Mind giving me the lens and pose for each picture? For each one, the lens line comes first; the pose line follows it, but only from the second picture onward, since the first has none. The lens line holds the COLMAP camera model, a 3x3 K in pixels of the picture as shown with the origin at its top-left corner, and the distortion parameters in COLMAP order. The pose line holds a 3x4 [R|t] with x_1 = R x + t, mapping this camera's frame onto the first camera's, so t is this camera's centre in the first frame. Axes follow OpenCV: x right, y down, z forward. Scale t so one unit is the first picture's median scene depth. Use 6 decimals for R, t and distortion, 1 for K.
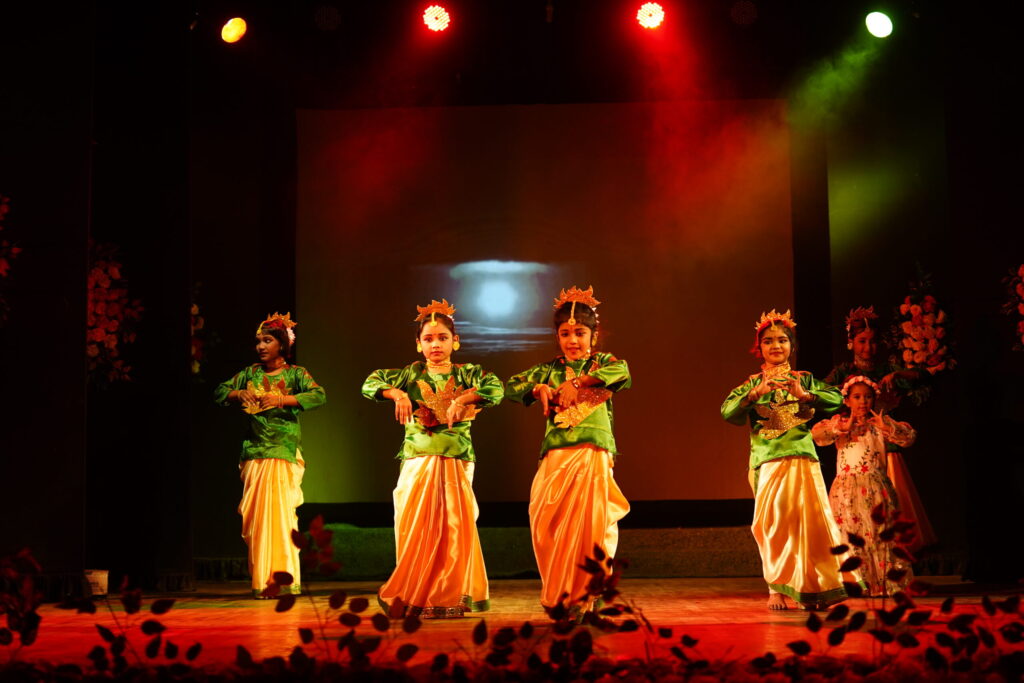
lens RADIAL K [[1611.9, 0, 511.1], [0, 1611.9, 335.8], [0, 0, 1]] dist [-0.071161, 0.000000]
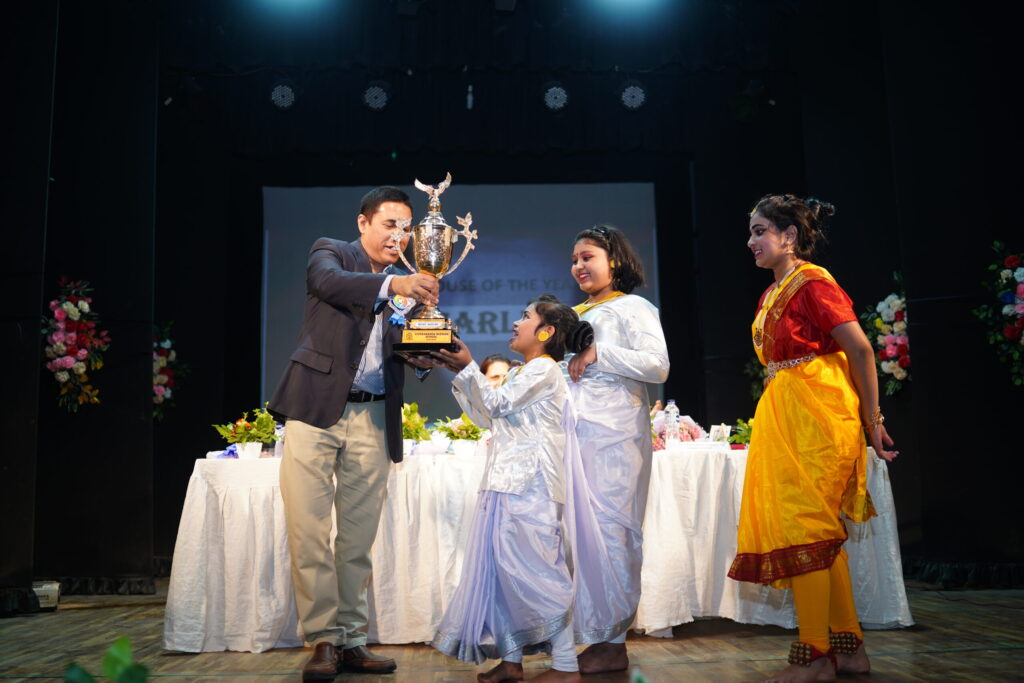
lens RADIAL K [[1055.6, 0, 505.2], [0, 1055.6, 337.4], [0, 0, 1]] dist [-0.075116, 0.000000]
pose [[0.997359, 0.002626, 0.072585, -0.009106], [0.000234, 0.999225, -0.039367, 0.012302], [-0.072633, 0.039280, 0.996585, 0.297557]]
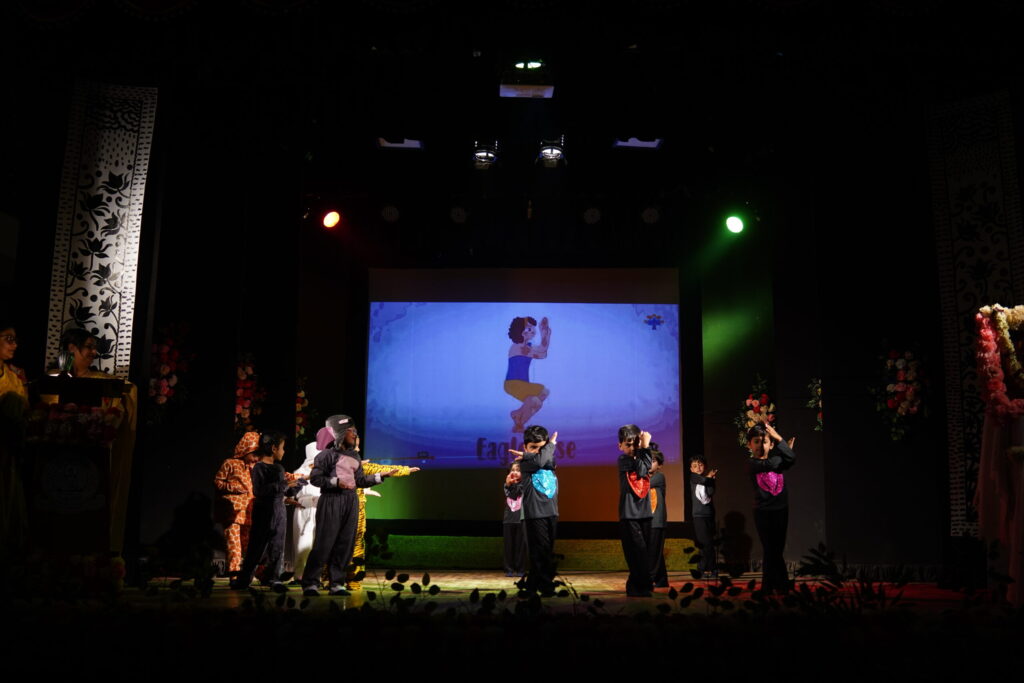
lens RADIAL K [[1055.6, 0, 511.3], [0, 1055.6, 347.7], [0, 0, 1]] dist [-0.075116, 0.000000]
pose [[0.999771, 0.020379, 0.006513, 0.002867], [-0.019945, 0.997942, -0.060938, -0.003752], [-0.007742, 0.060794, 0.998120, -0.051380]]
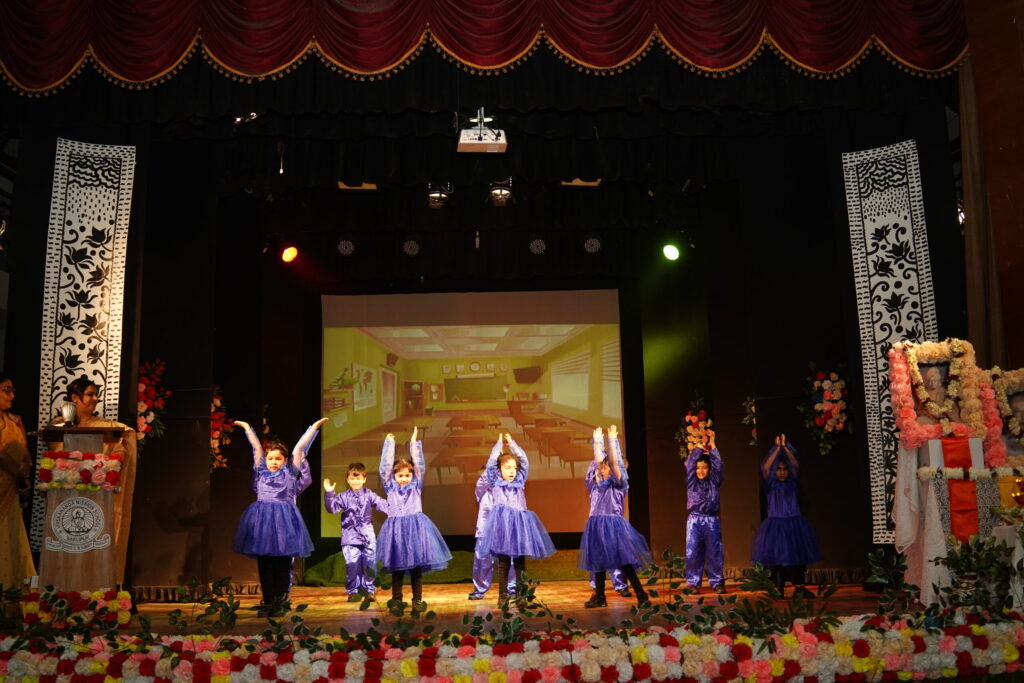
lens RADIAL K [[1055.6, 0, 510.5], [0, 1055.6, 347.8], [0, 0, 1]] dist [-0.075116, 0.000000]
pose [[0.997750, -0.002415, 0.066997, -0.021585], [0.006760, 0.997882, -0.064704, -0.026953], [-0.066698, 0.065012, 0.995653, -0.130556]]
